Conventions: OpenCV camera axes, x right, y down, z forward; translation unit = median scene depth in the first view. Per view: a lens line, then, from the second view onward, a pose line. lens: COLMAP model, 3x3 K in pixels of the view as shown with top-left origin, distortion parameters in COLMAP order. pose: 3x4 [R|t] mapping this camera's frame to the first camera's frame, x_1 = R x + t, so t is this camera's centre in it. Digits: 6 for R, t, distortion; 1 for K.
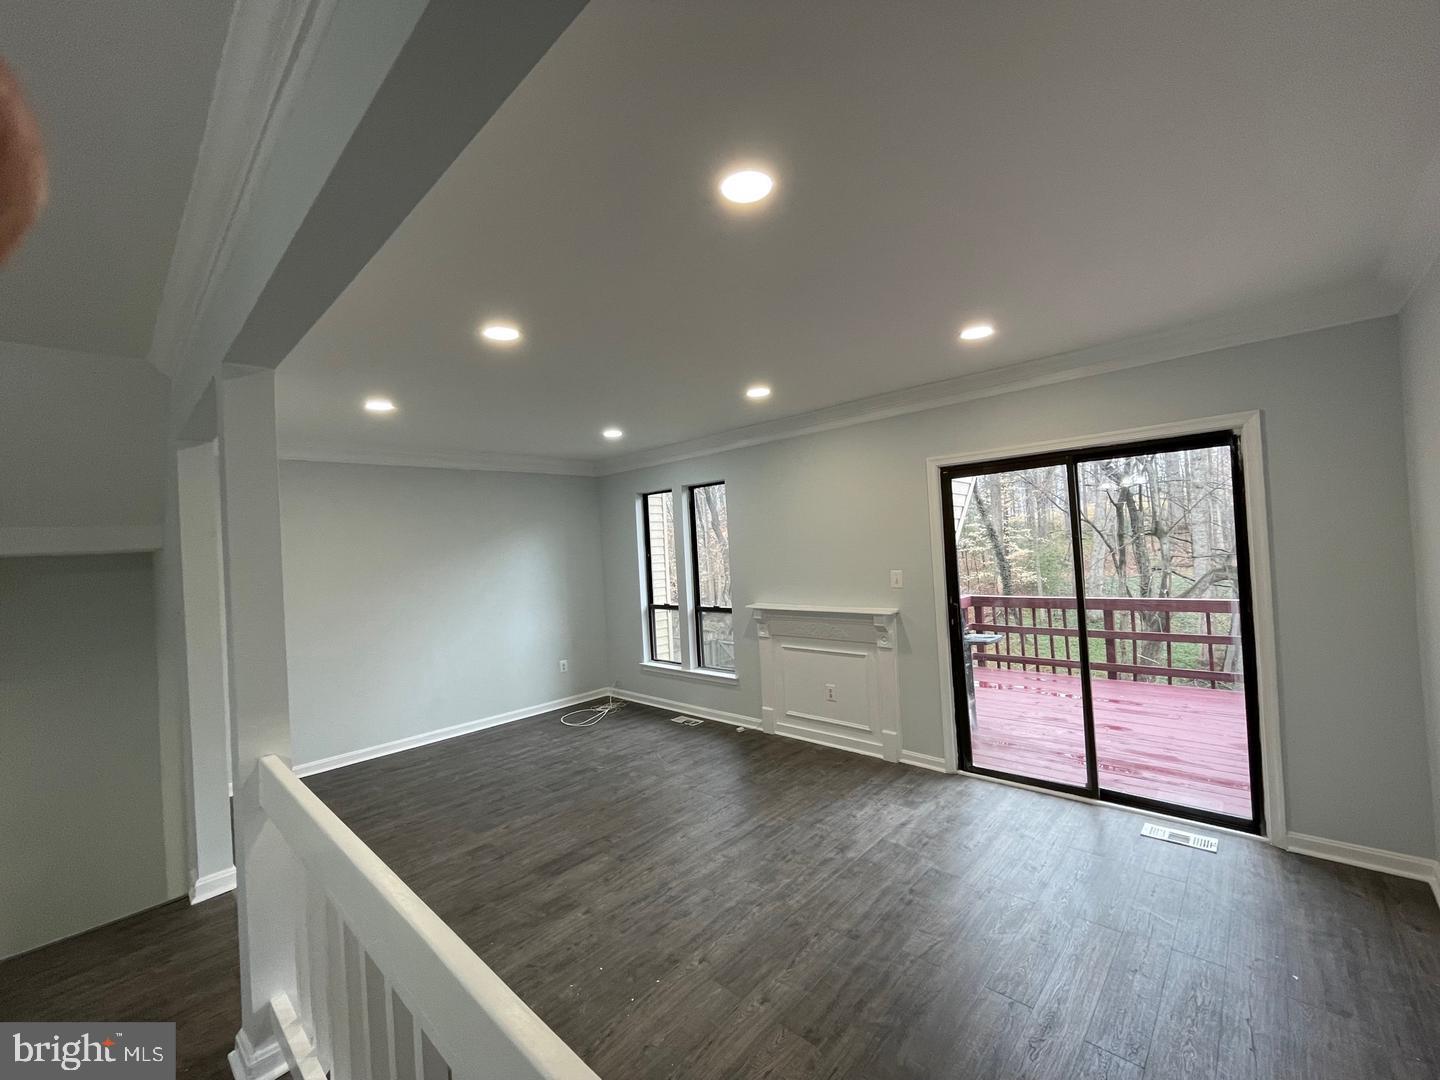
lens RADIAL K [[587.0, 0, 719.3], [0, 587.0, 537.4], [0, 0, 1]] dist [-0.002910, -0.000403]
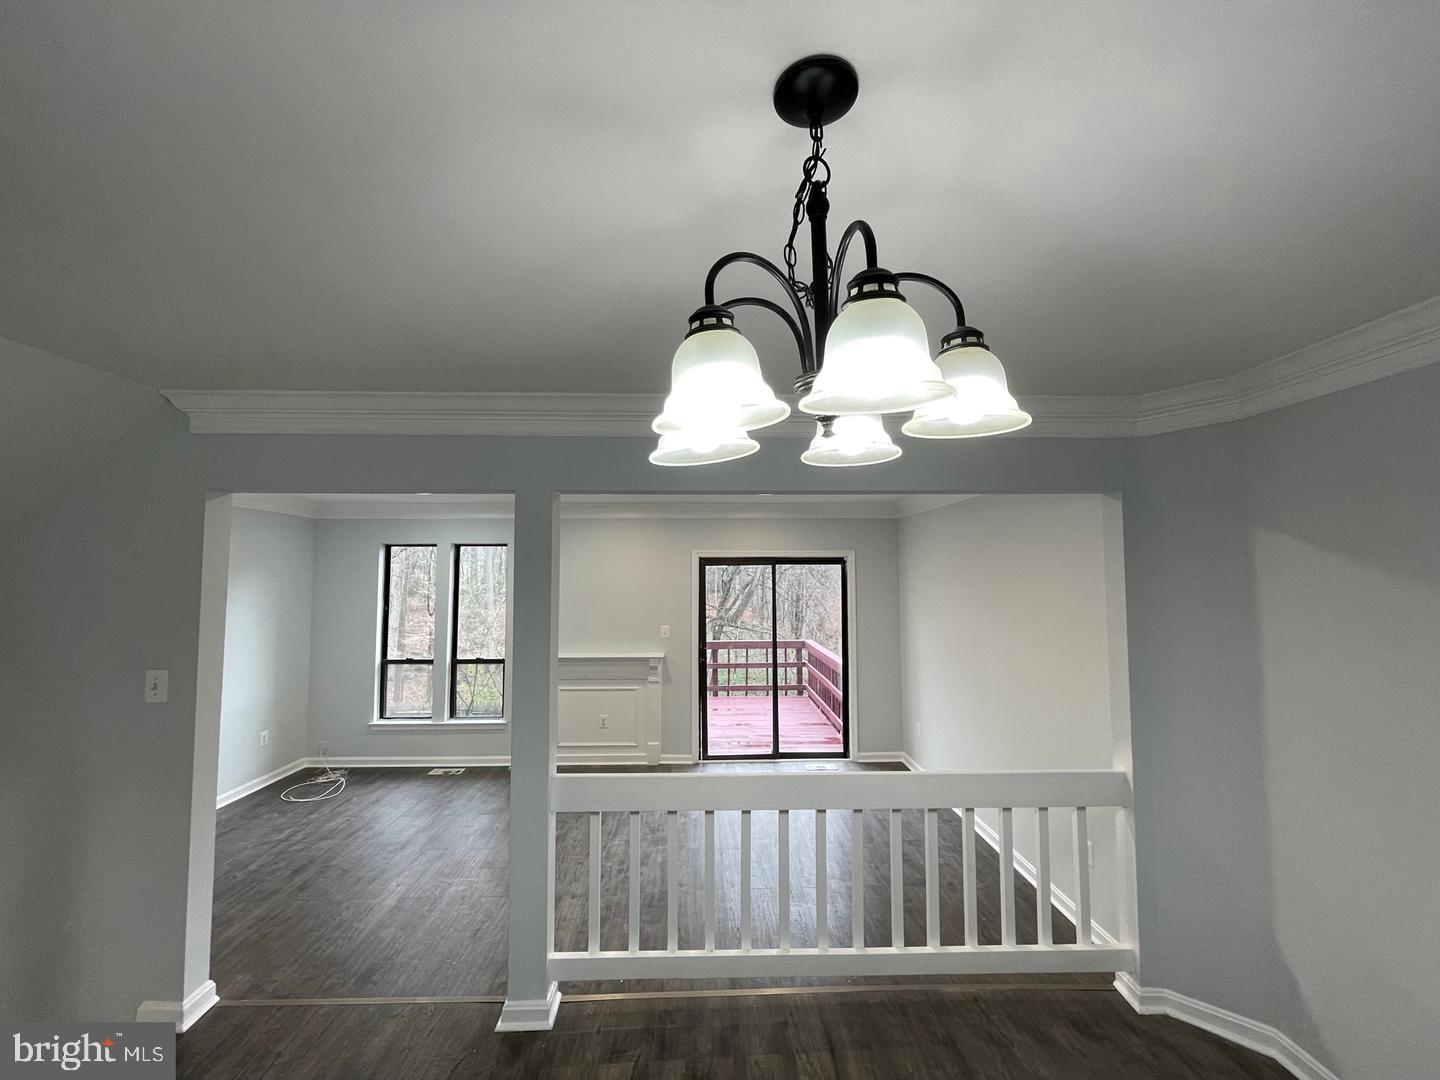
lens RADIAL K [[587.0, 0, 719.2], [0, 587.0, 536.5], [0, 0, 1]] dist [-0.002910, -0.000403]
pose [[0.711033, 0.098652, 0.696204, -0.583461], [-0.044844, 0.994456, -0.095115, -0.027809], [-0.701727, 0.036409, 0.711515, -0.108008]]
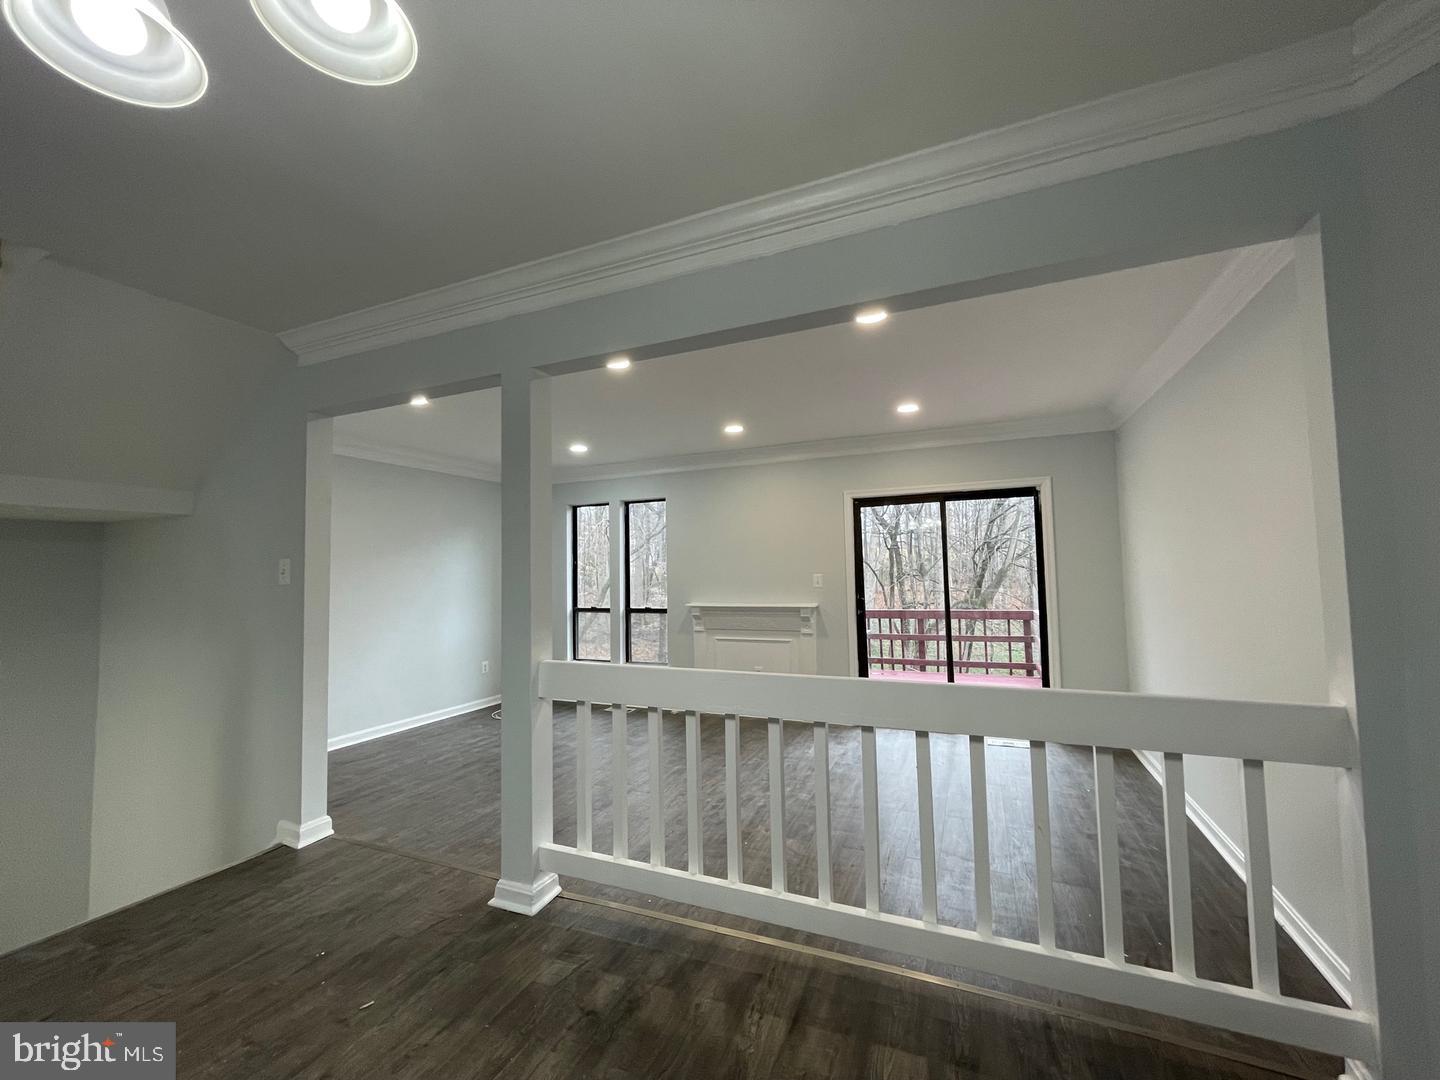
lens RADIAL K [[587.0, 0, 719.9], [0, 587.0, 537.2], [0, 0, 1]] dist [-0.002910, -0.000403]
pose [[0.940375, 0.056452, 0.335422, -0.331033], [-0.036291, 0.997154, -0.066078, 0.064454], [-0.338198, 0.049965, 0.939748, -0.157620]]
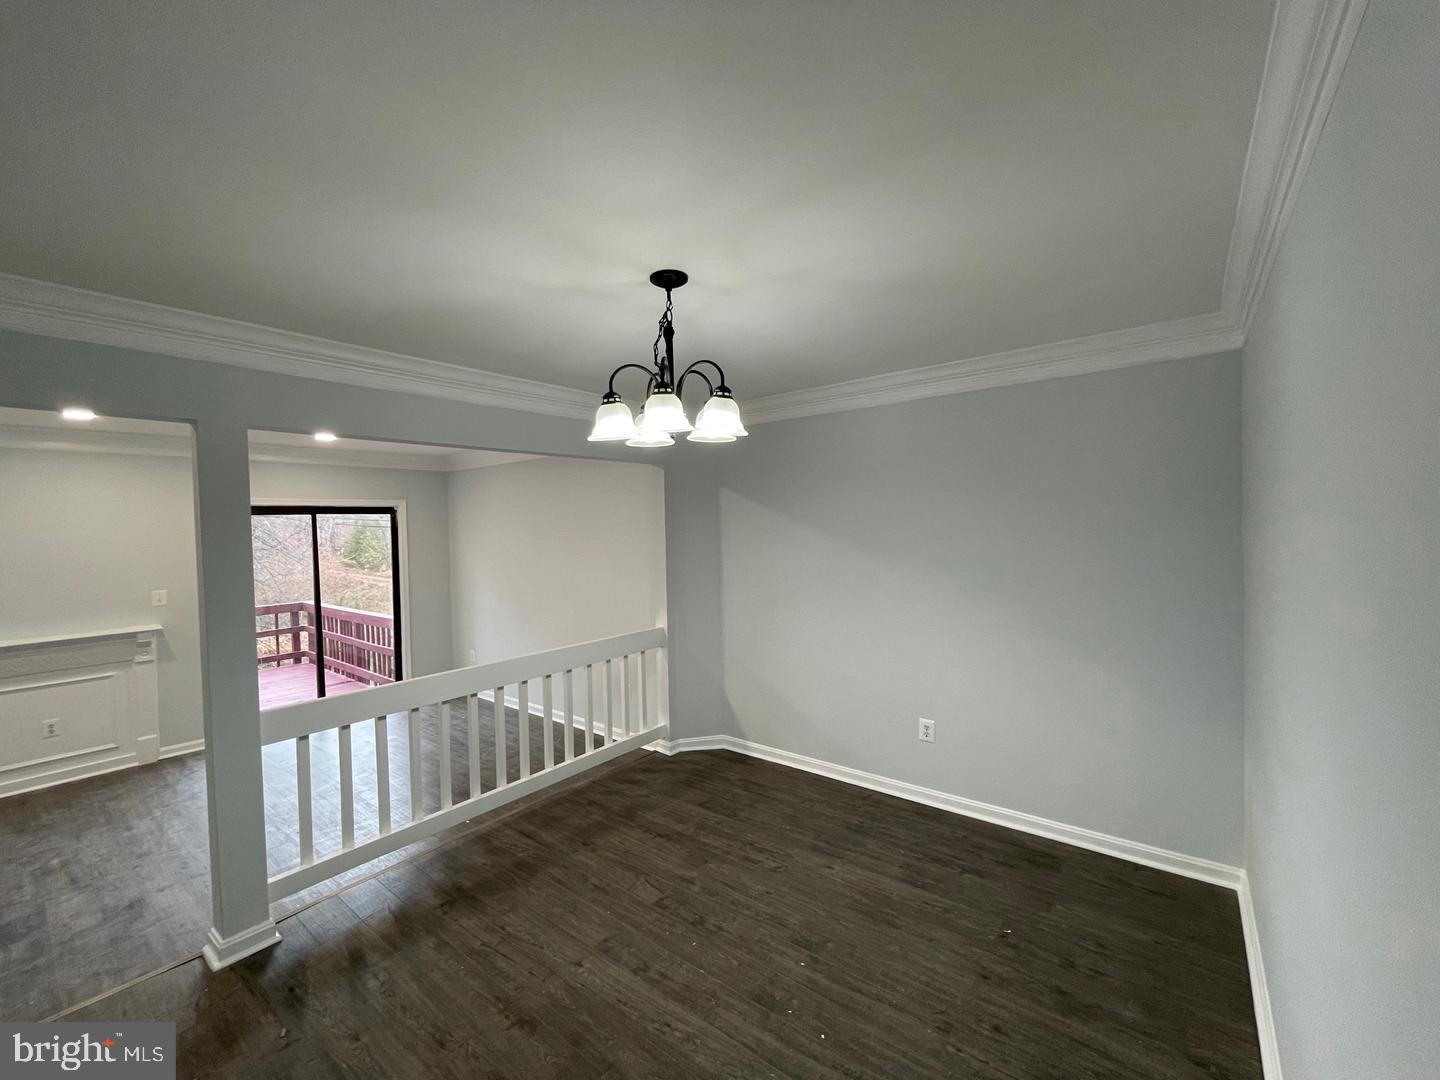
lens RADIAL K [[587.0, 0, 718.1], [0, 587.0, 536.3], [0, 0, 1]] dist [-0.002910, -0.000403]
pose [[-0.075978, 0.036876, 0.996427, -0.865895], [0.018021, 0.999203, -0.035605, 0.010312], [-0.996947, 0.015252, -0.076582, 0.003425]]
